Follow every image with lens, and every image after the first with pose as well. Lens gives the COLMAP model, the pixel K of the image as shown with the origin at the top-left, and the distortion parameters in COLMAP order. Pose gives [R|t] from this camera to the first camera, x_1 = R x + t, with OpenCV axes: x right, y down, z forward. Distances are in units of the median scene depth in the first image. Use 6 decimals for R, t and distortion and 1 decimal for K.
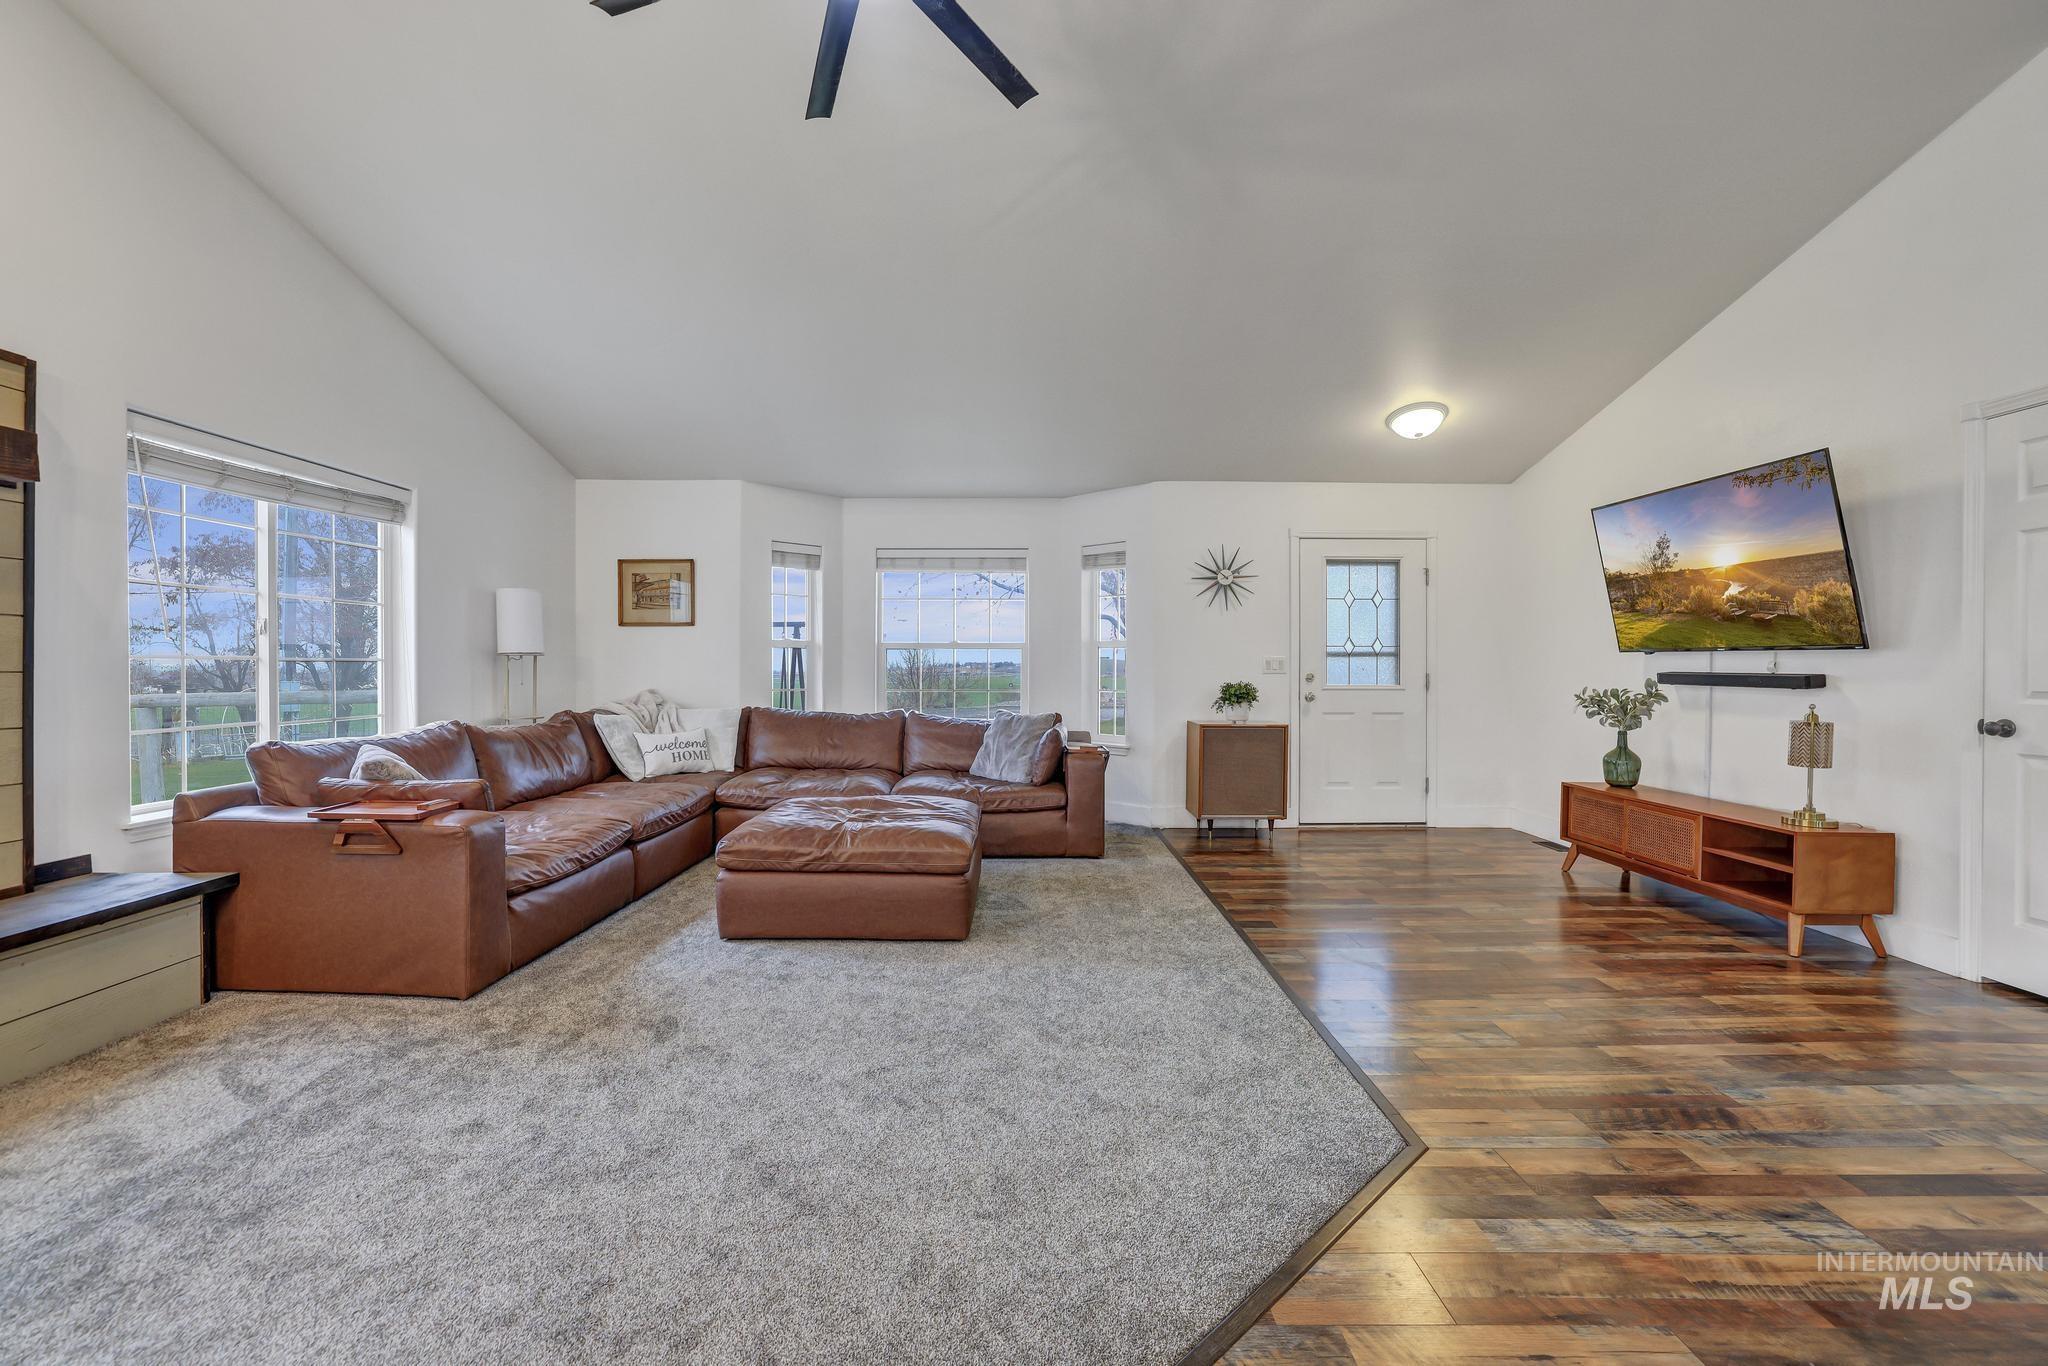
lens RADIAL K [[886.7, 0, 1014.2], [0, 886.7, 666.3], [0, 0, 1]] dist [-0.046125, 0.018576]
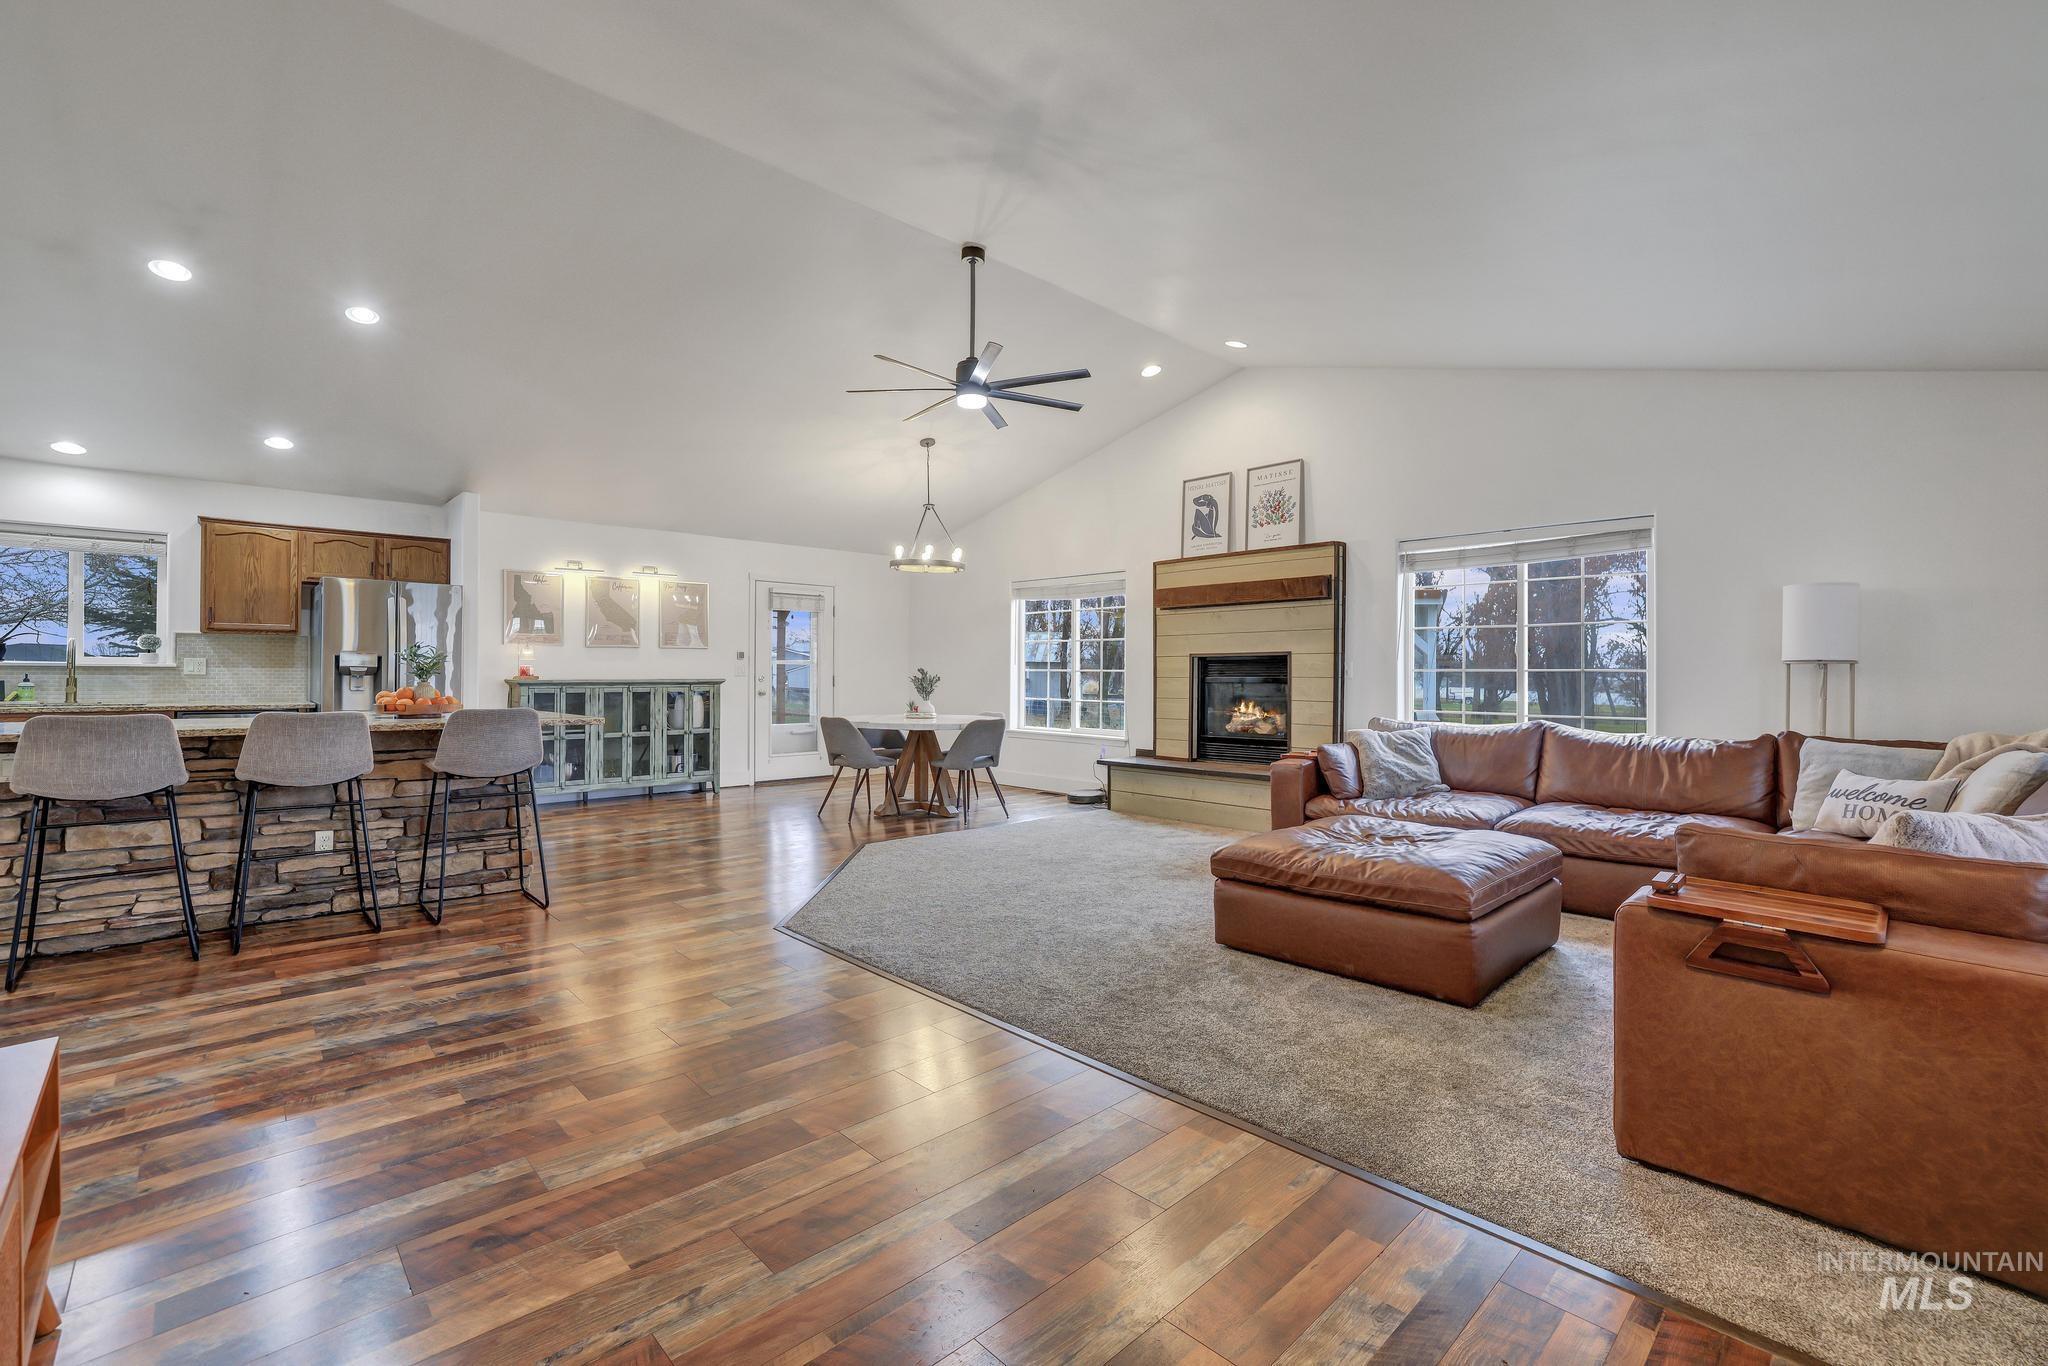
lens RADIAL K [[882.8, 0, 1015.4], [0, 882.8, 671.6], [0, 0, 1]] dist [-0.040889, 0.014811]
pose [[-0.723809, -0.006646, -0.689969, 0.694931], [-0.005080, 0.999978, -0.004303, 0.003079], [0.689982, 0.000390, -0.723826, 1.346808]]
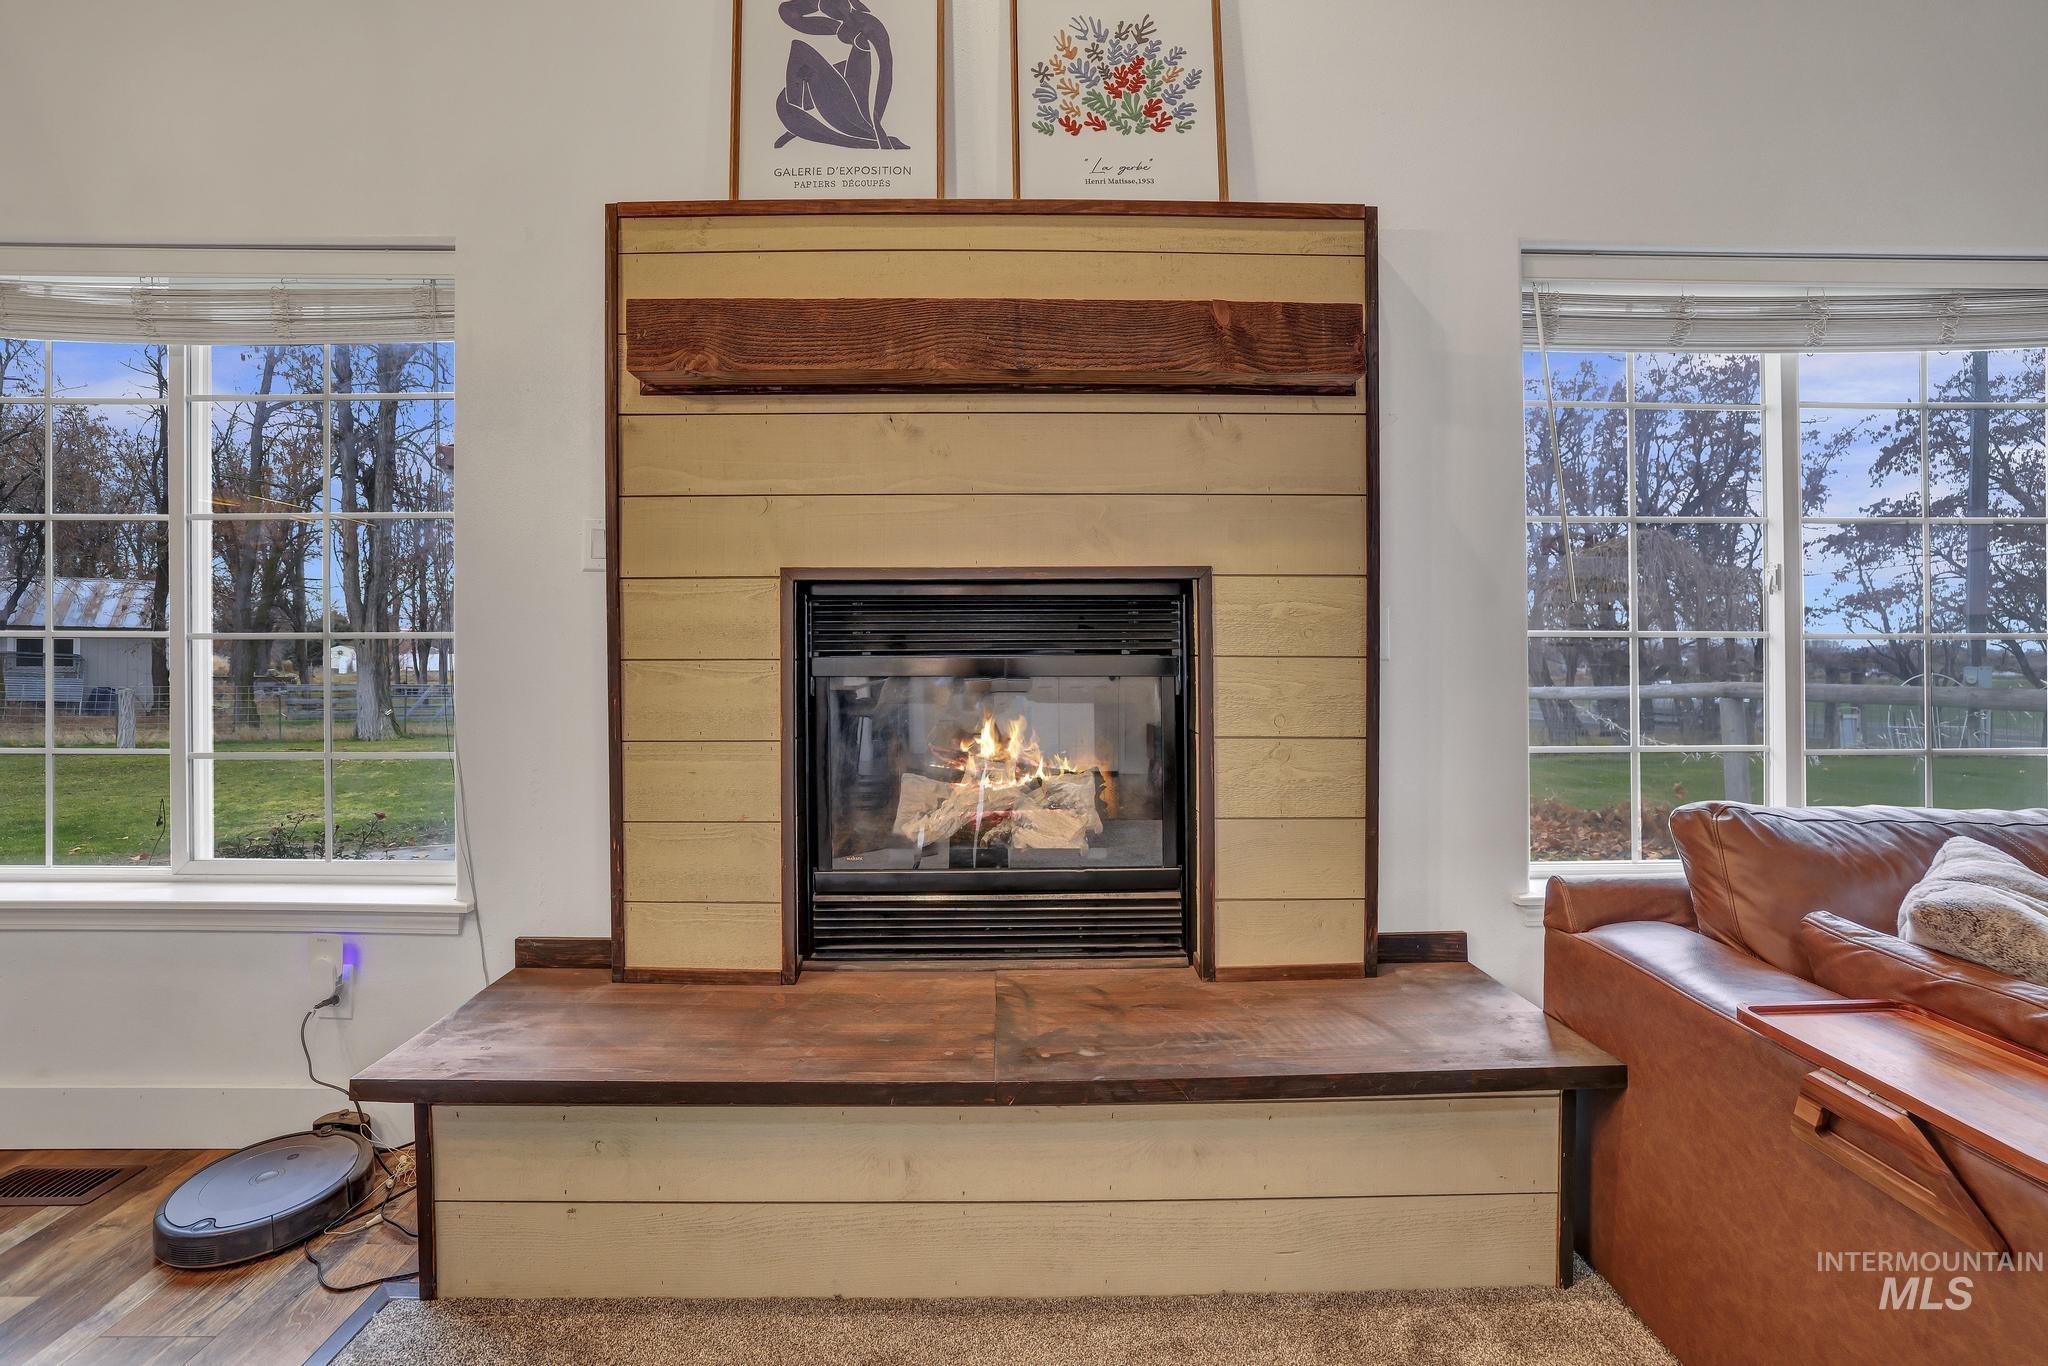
lens RADIAL K [[886.7, 0, 1011.4], [0, 886.7, 649.2], [0, 0, 1]] dist [-0.037562, 0.012204]
pose [[0.021495, 0.001570, -0.999768, -0.284658], [0.000822, 0.999998, 0.001588, -0.000861], [0.999769, -0.000856, 0.021494, 0.445593]]
